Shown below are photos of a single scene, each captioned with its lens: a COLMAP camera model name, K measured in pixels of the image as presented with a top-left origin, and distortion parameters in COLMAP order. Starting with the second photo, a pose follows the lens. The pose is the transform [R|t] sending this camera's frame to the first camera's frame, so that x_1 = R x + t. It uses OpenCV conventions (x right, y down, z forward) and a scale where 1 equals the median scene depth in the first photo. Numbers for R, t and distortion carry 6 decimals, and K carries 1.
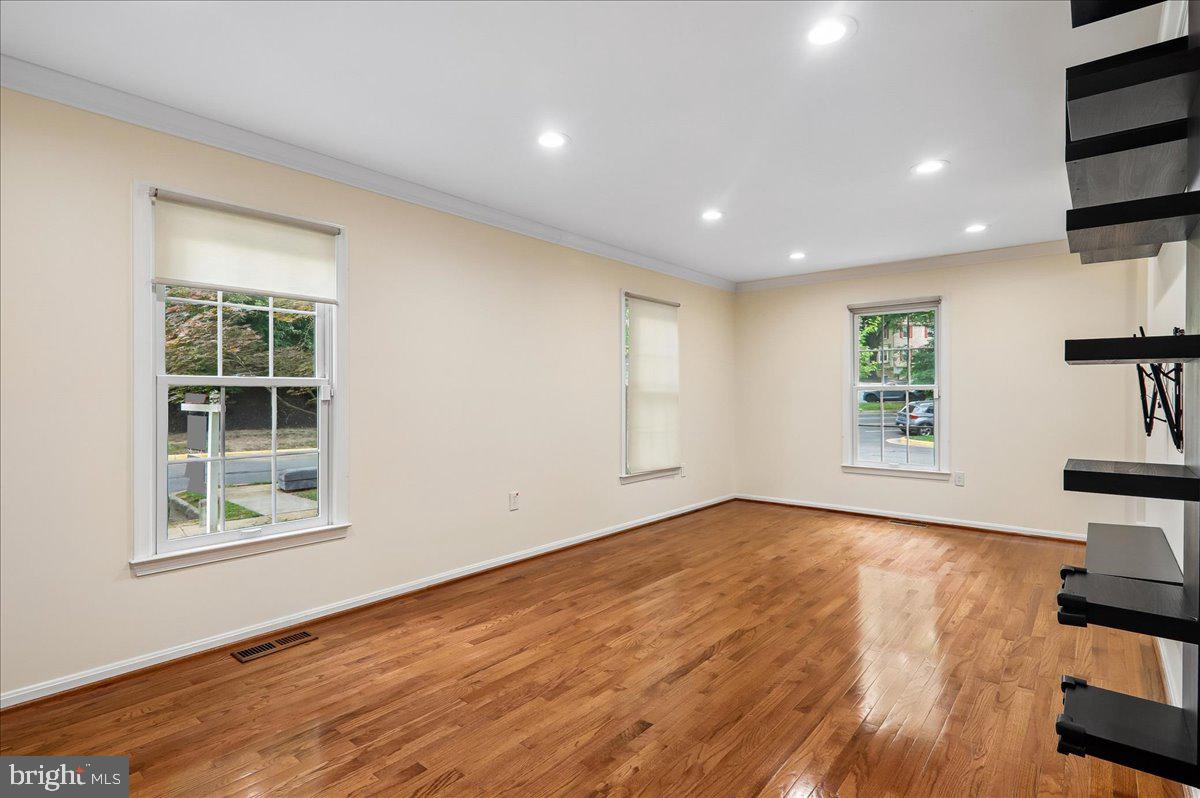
lens RADIAL K [[591.2, 0, 604.4], [0, 591.2, 392.1], [0, 0, 1]] dist [-0.005398, -0.000397]
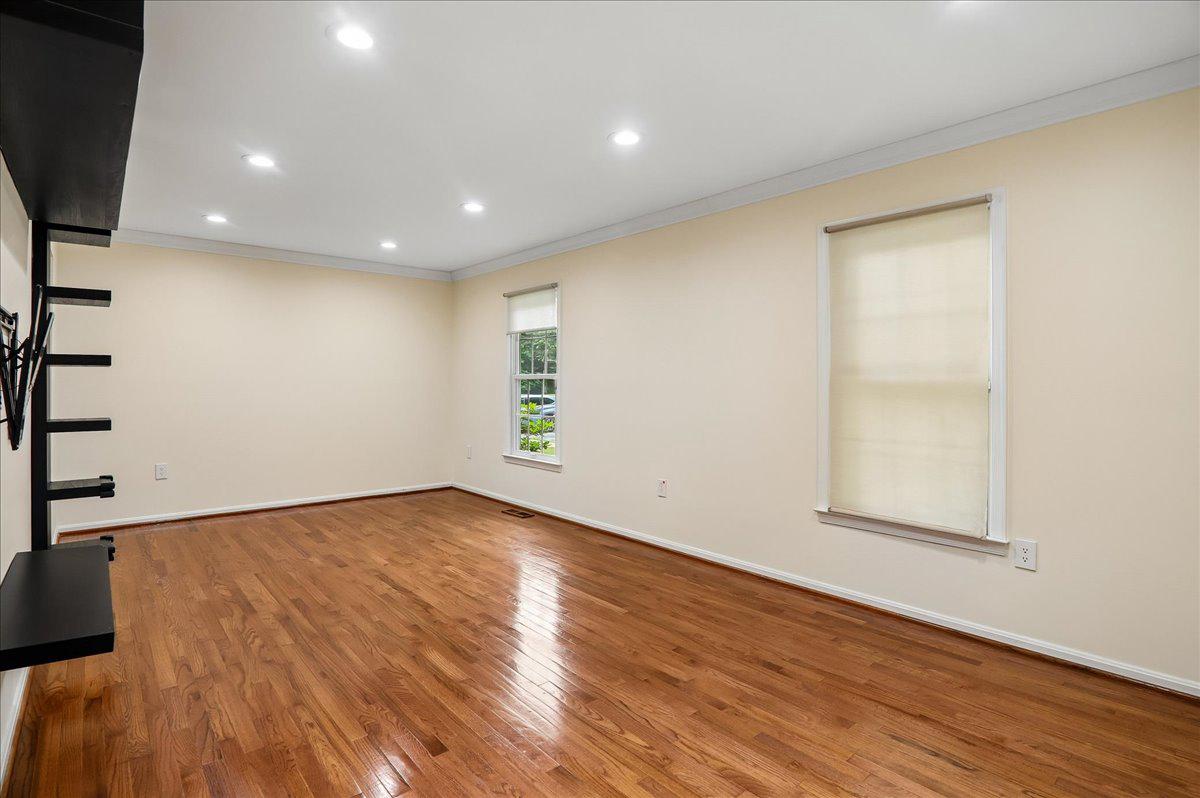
lens RADIAL K [[591.2, 0, 586.3], [0, 591.2, 376.4], [0, 0, 1]] dist [-0.005398, -0.000397]
pose [[-0.172862, -0.007449, -0.984918, 1.217975], [0.003640, 0.999960, -0.008202, -0.001887], [0.984939, -0.005003, -0.172828, 1.444802]]
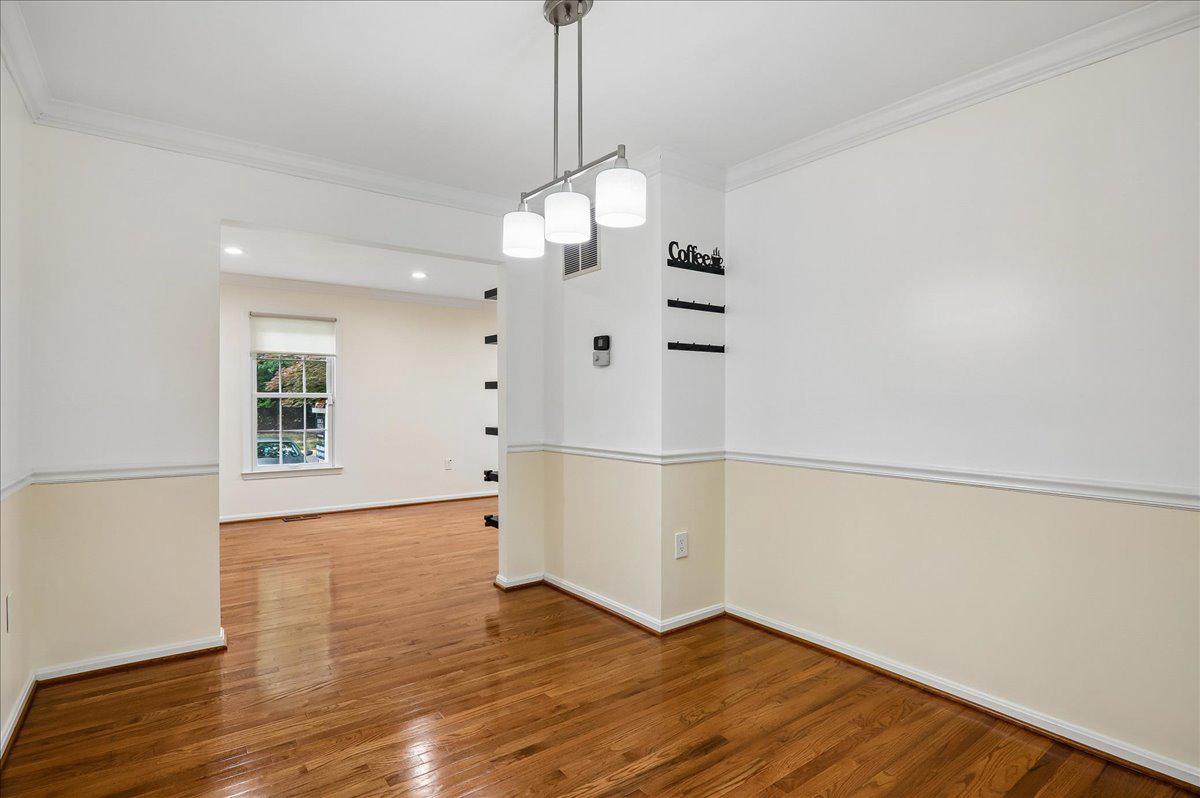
lens RADIAL K [[591.2, 0, 590.1], [0, 591.2, 411.0], [0, 0, 1]] dist [-0.005398, -0.000397]
pose [[0.970207, 0.004126, -0.242242, 0.911745], [0.000378, 0.999828, 0.018546, -0.001144], [0.242276, -0.018086, 0.970039, -0.771125]]
